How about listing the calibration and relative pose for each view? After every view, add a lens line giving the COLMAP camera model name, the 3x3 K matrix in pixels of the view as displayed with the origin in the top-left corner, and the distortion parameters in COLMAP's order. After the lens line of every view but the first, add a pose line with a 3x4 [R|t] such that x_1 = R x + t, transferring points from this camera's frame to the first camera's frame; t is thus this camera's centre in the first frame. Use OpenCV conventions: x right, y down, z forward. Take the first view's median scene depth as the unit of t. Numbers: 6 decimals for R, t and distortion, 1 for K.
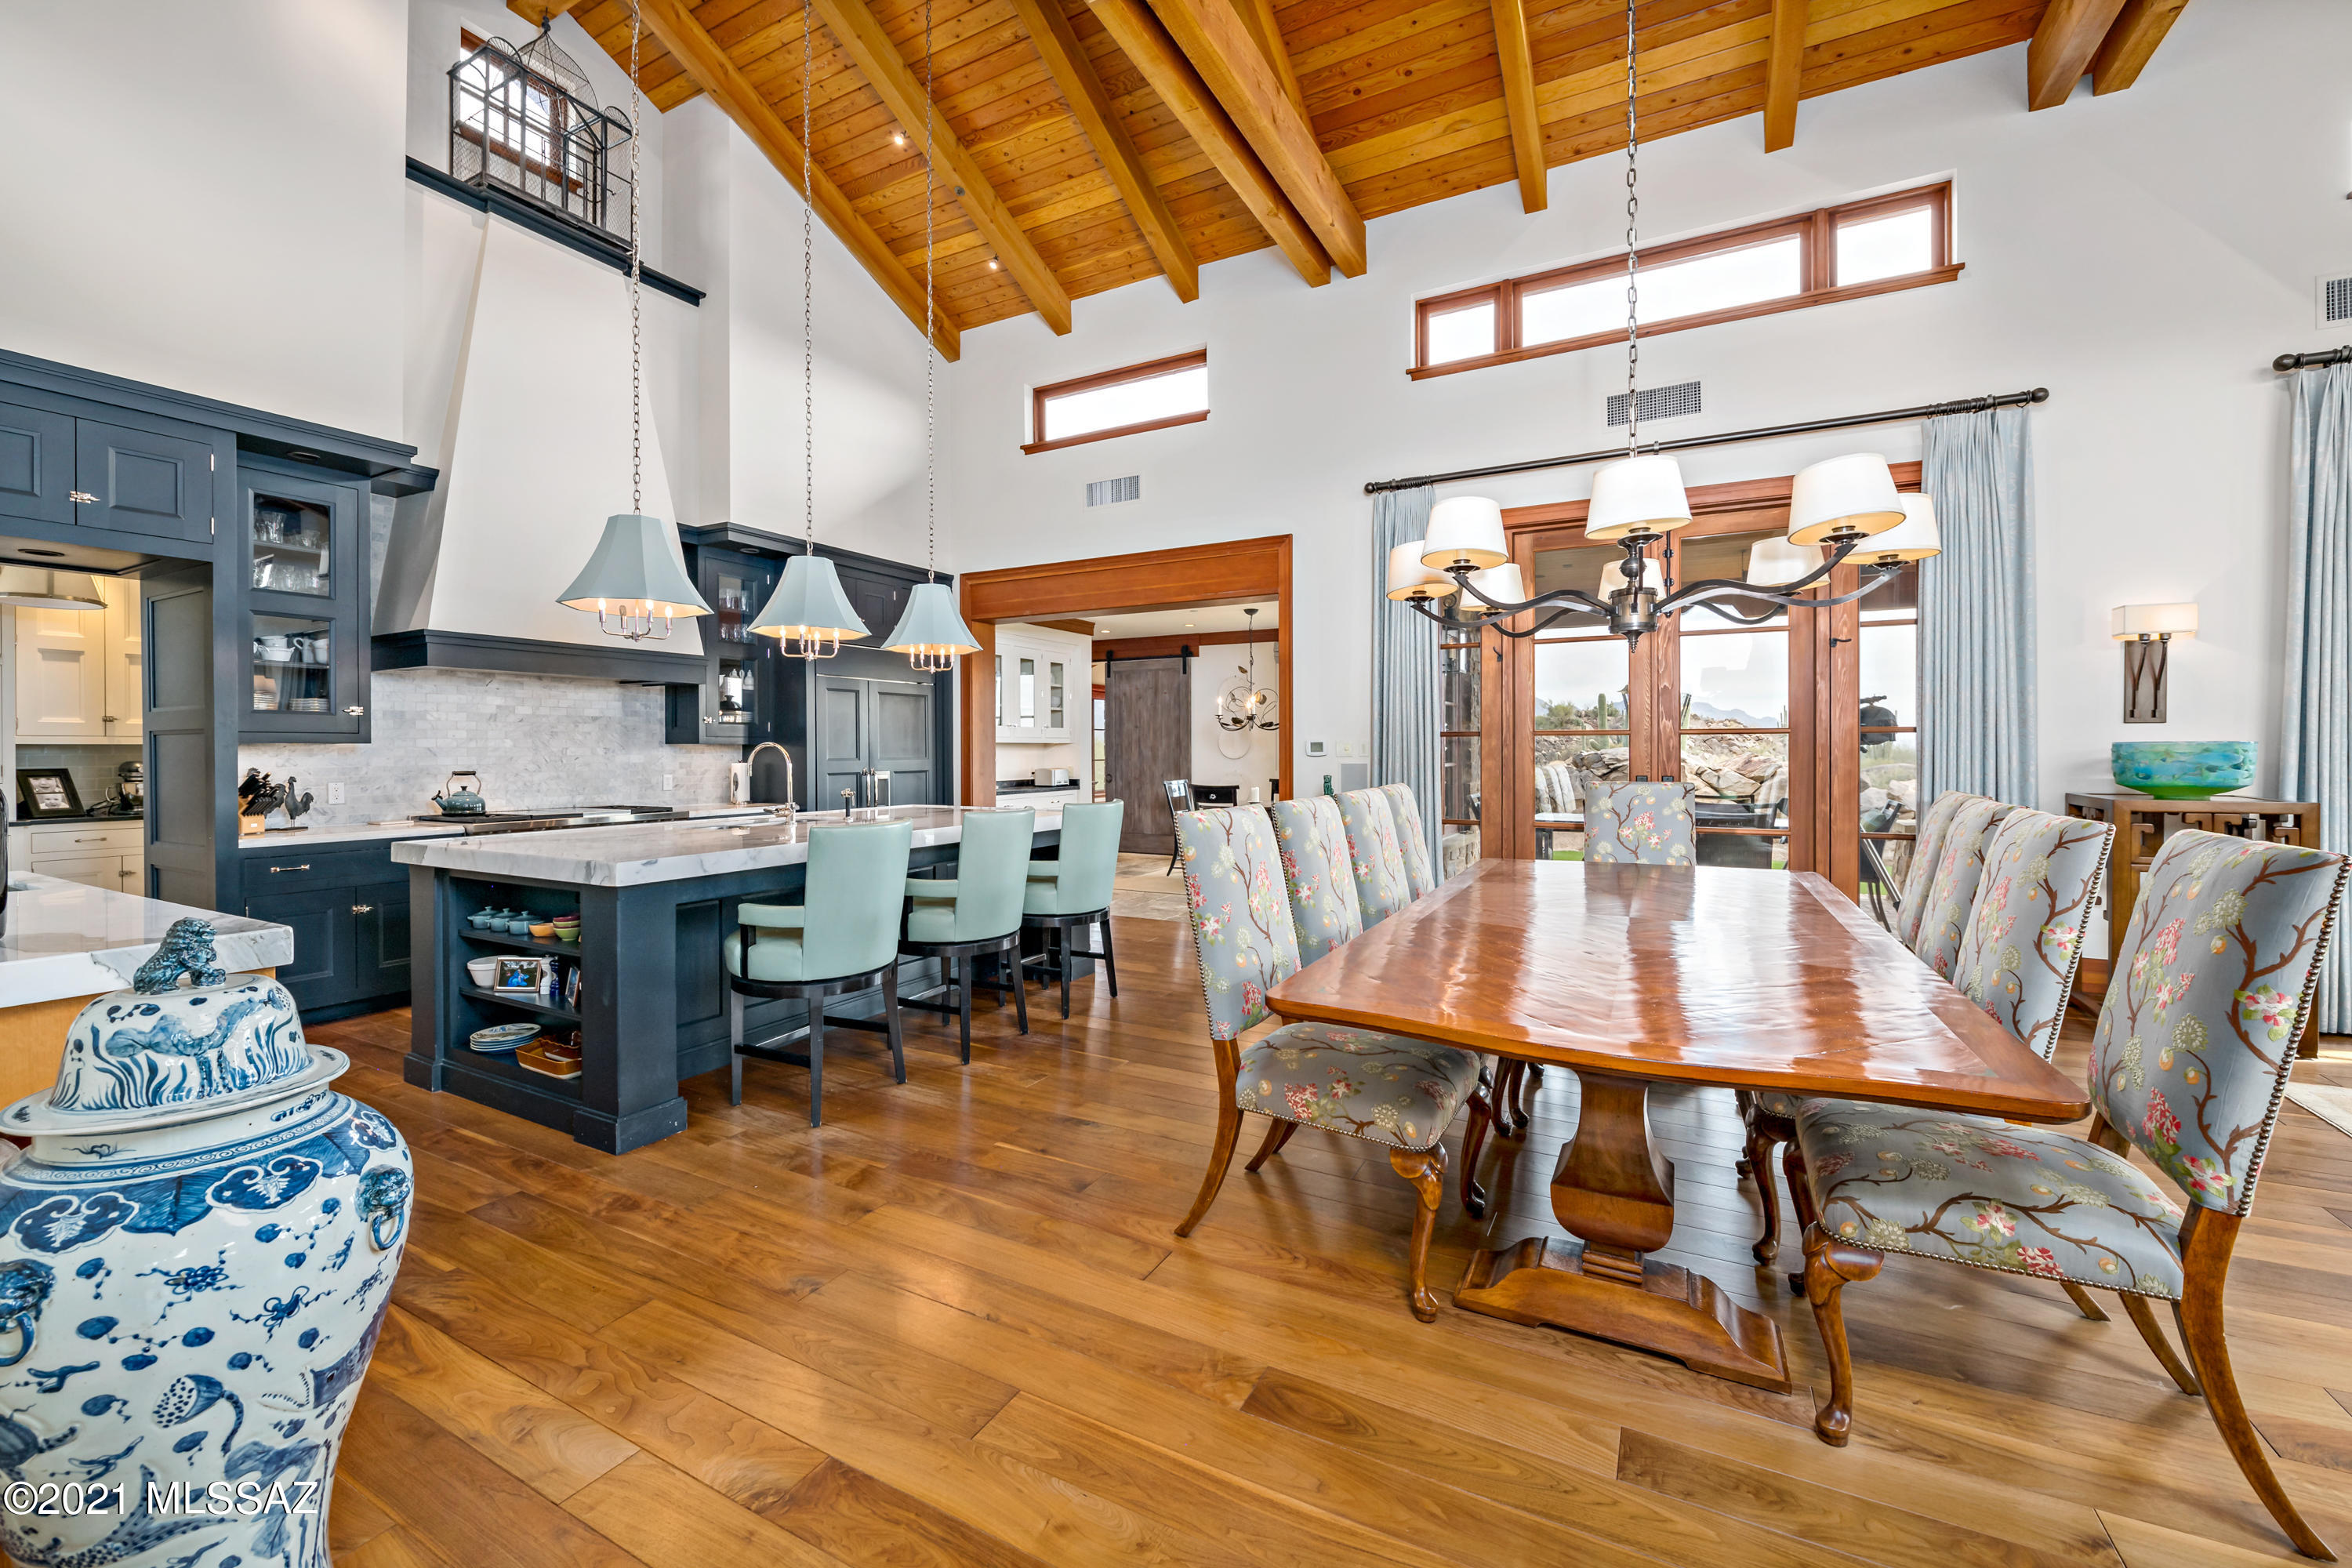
lens RADIAL K [[959.2, 0, 1133.7], [0, 959.2, 741.4], [0, 0, 1]] dist [-0.000644, -0.000102]
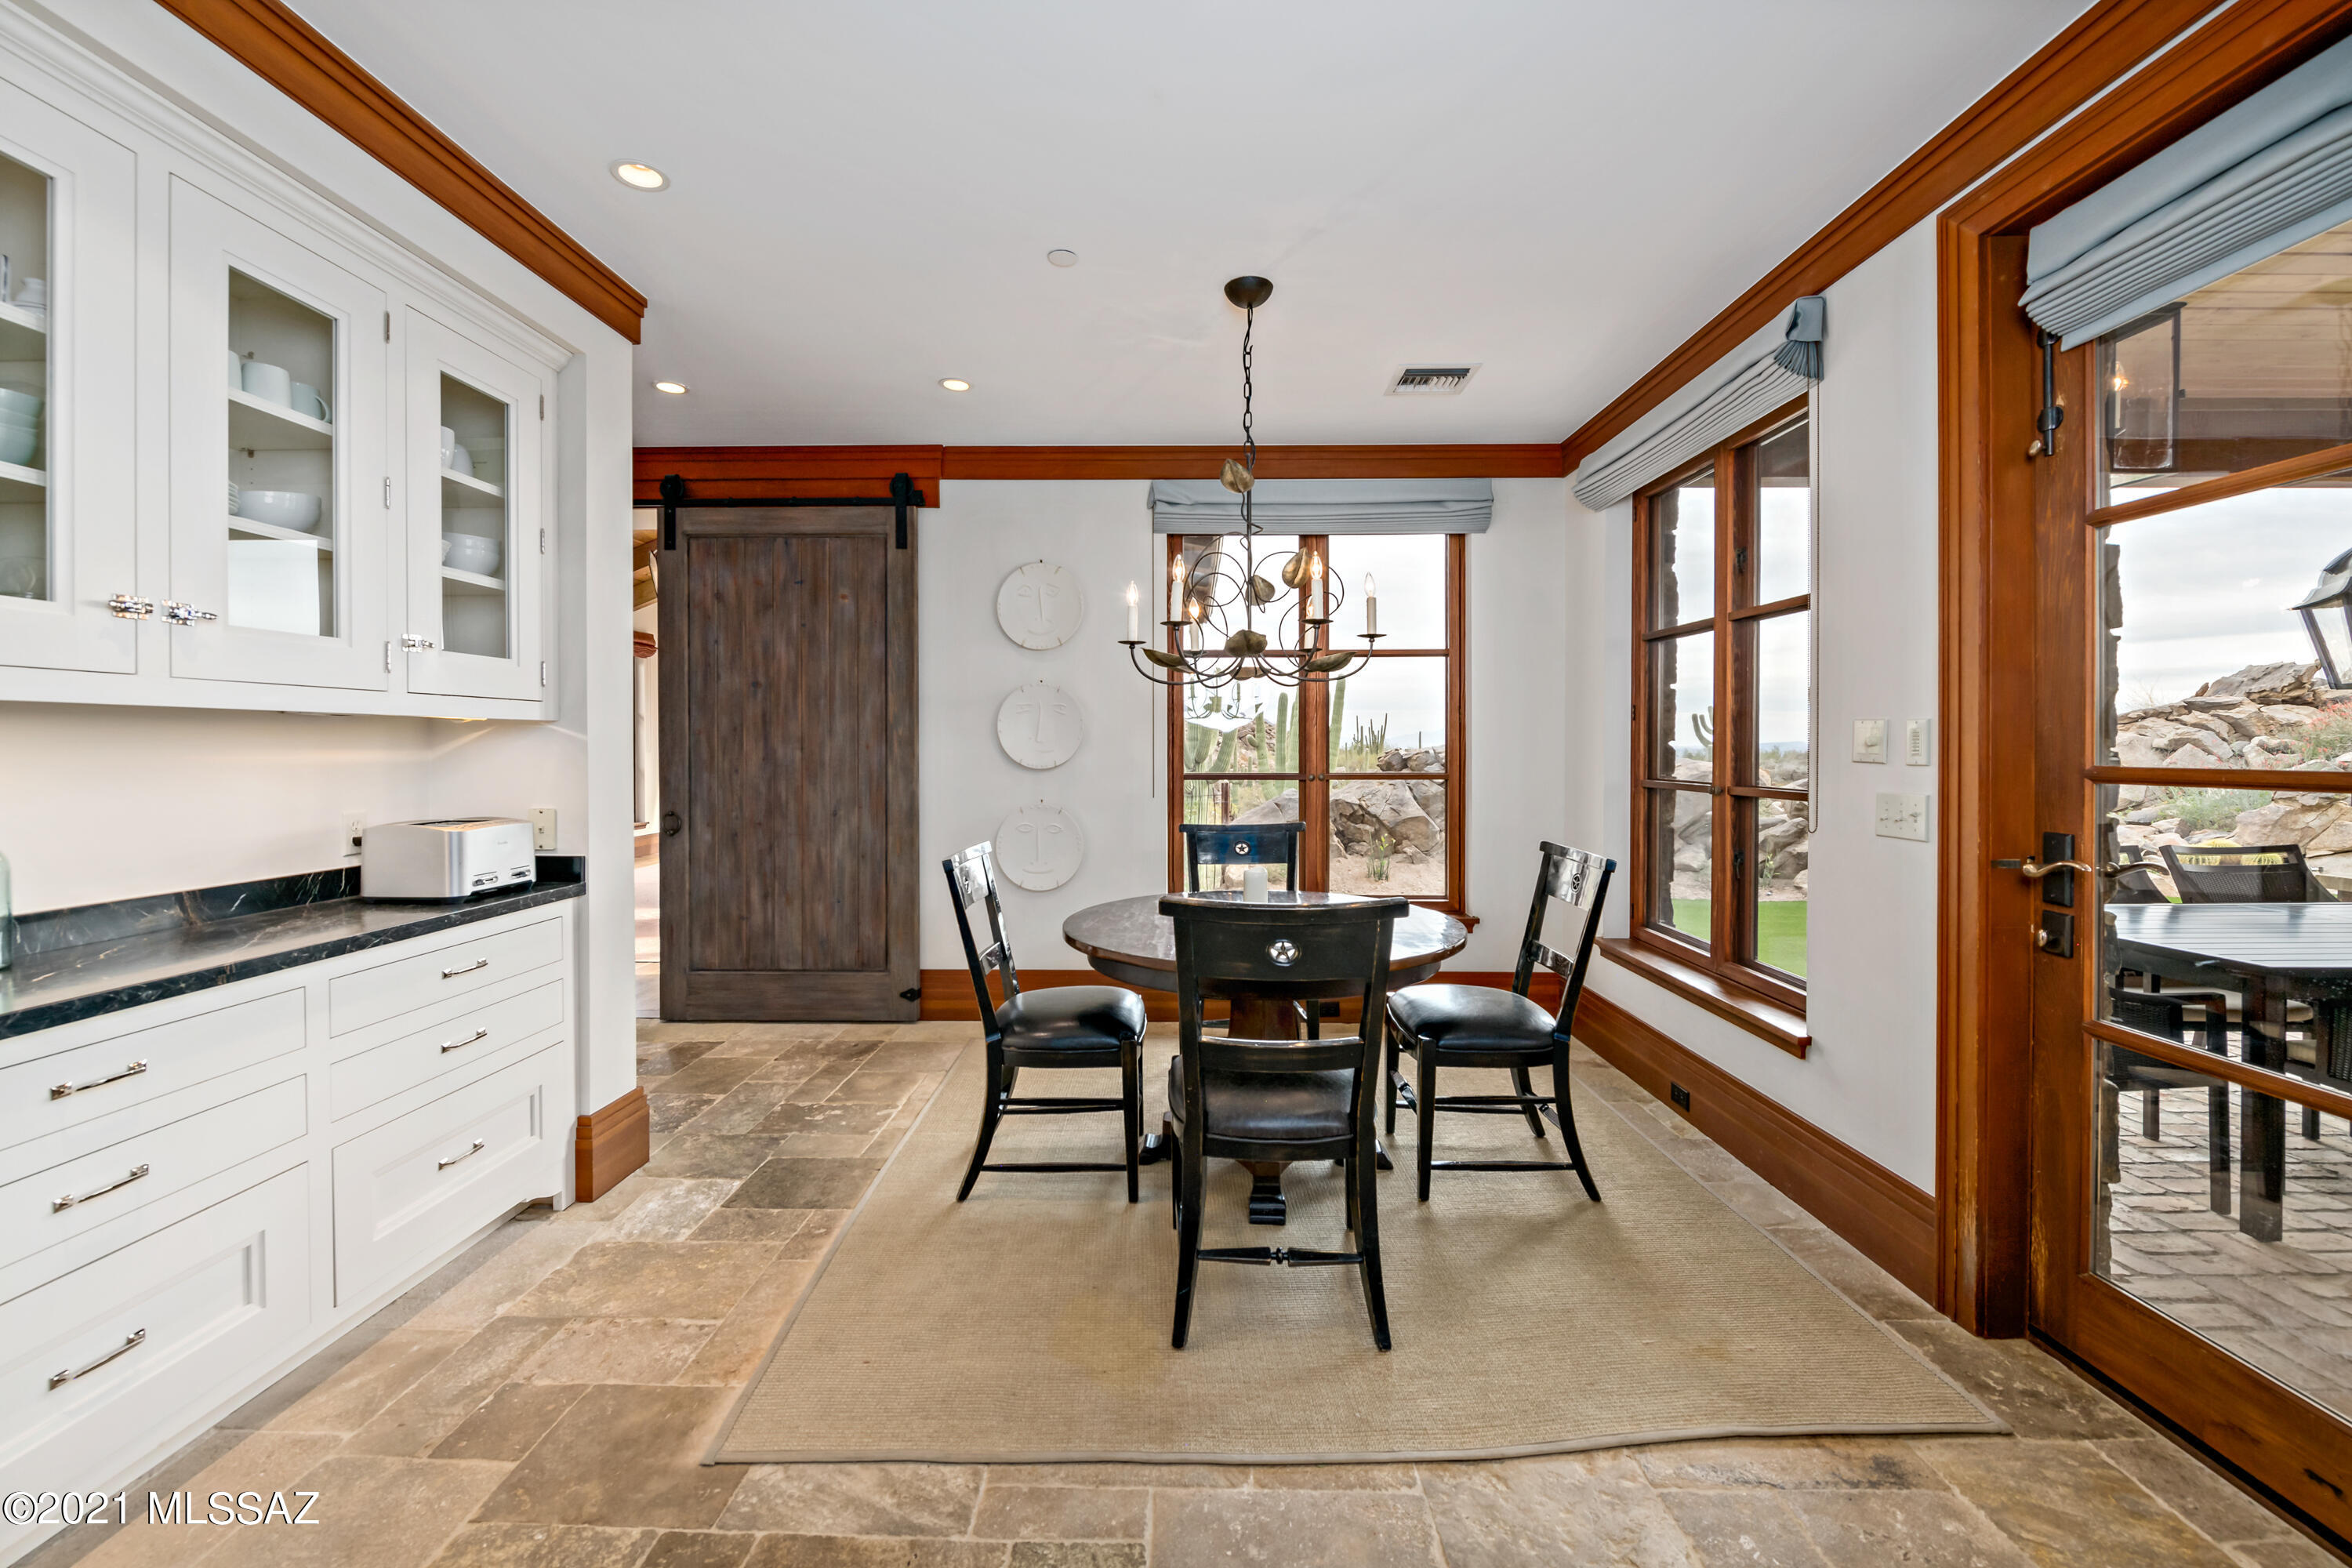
lens RADIAL K [[977.2, 0, 1184.8], [0, 977.2, 748.4], [0, 0, 1]] dist [-0.000204, -0.000096]
pose [[0.873630, 0.003469, 0.486578, -0.067978], [-0.009686, 0.999900, 0.010263, 0.007721], [-0.486494, -0.013679, 0.873577, 1.094557]]
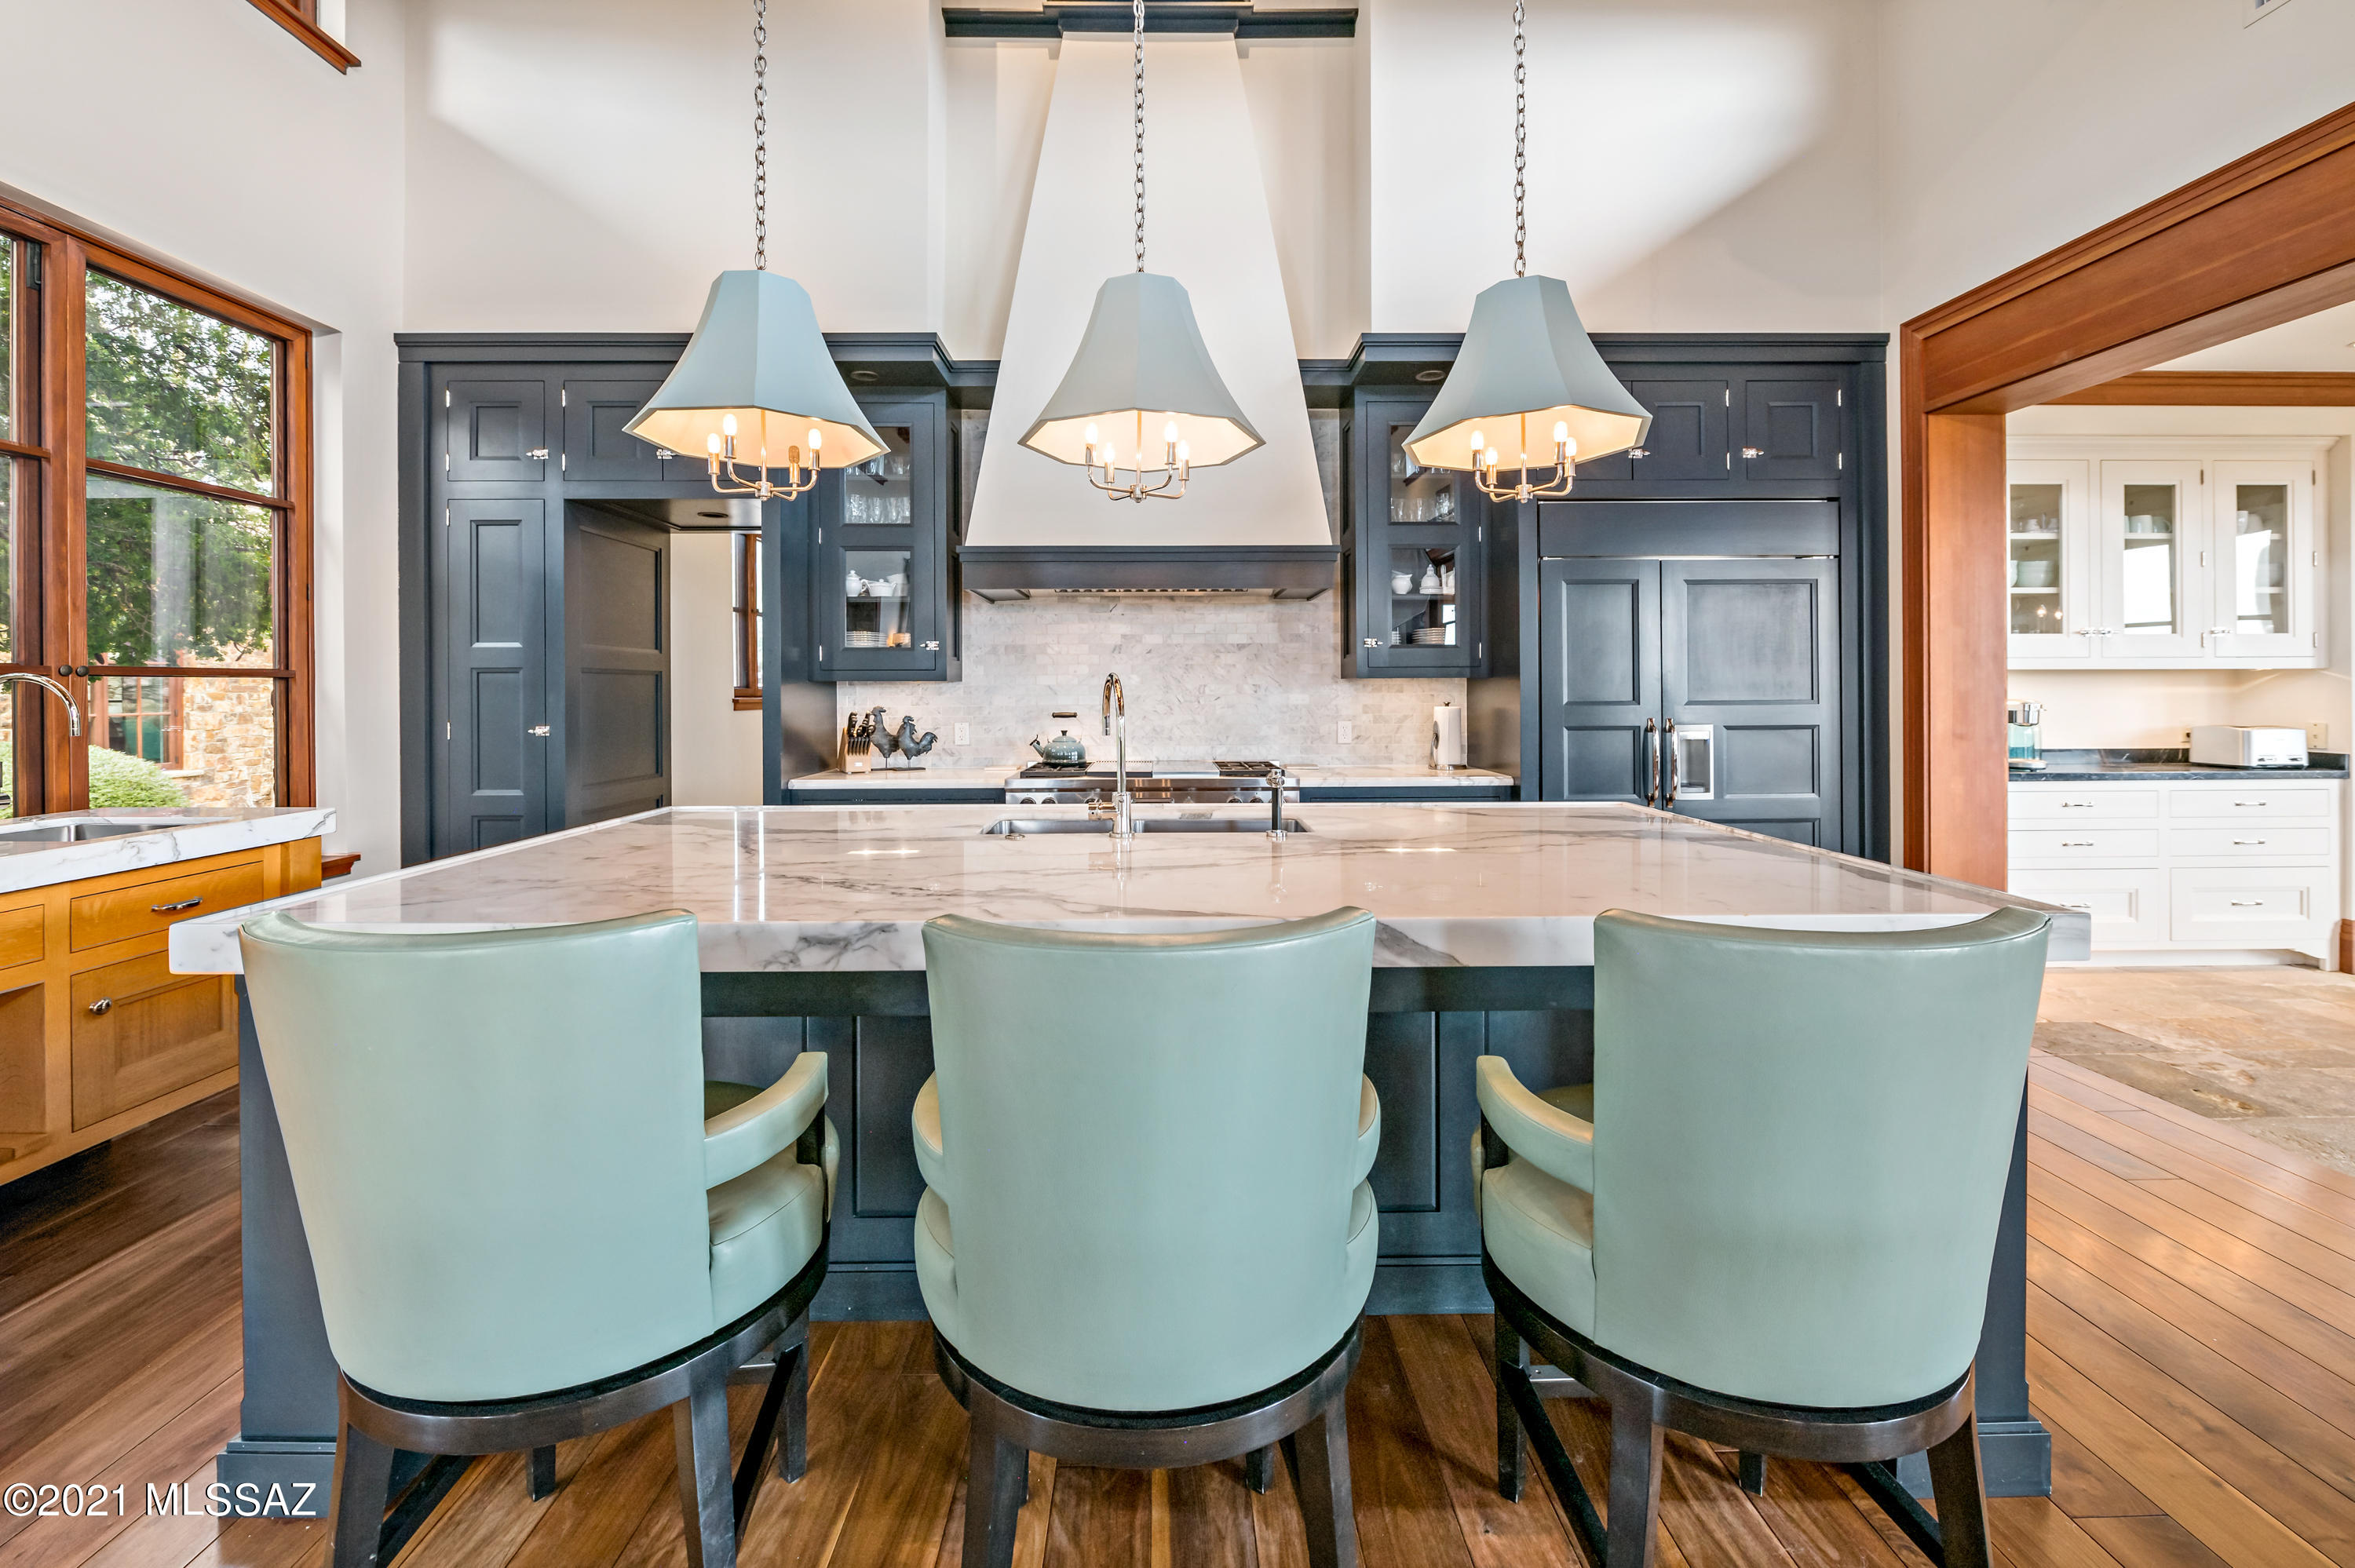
lens RADIAL K [[965.1, 0, 1158.7], [0, 965.1, 696.2], [0, 0, 1]] dist [-0.005652, -0.000730]
pose [[0.492782, 0.006931, -0.870125, 0.078700], [0.010523, 0.999848, 0.013924, 0.004542], [0.870089, -0.016017, 0.492634, 0.561005]]
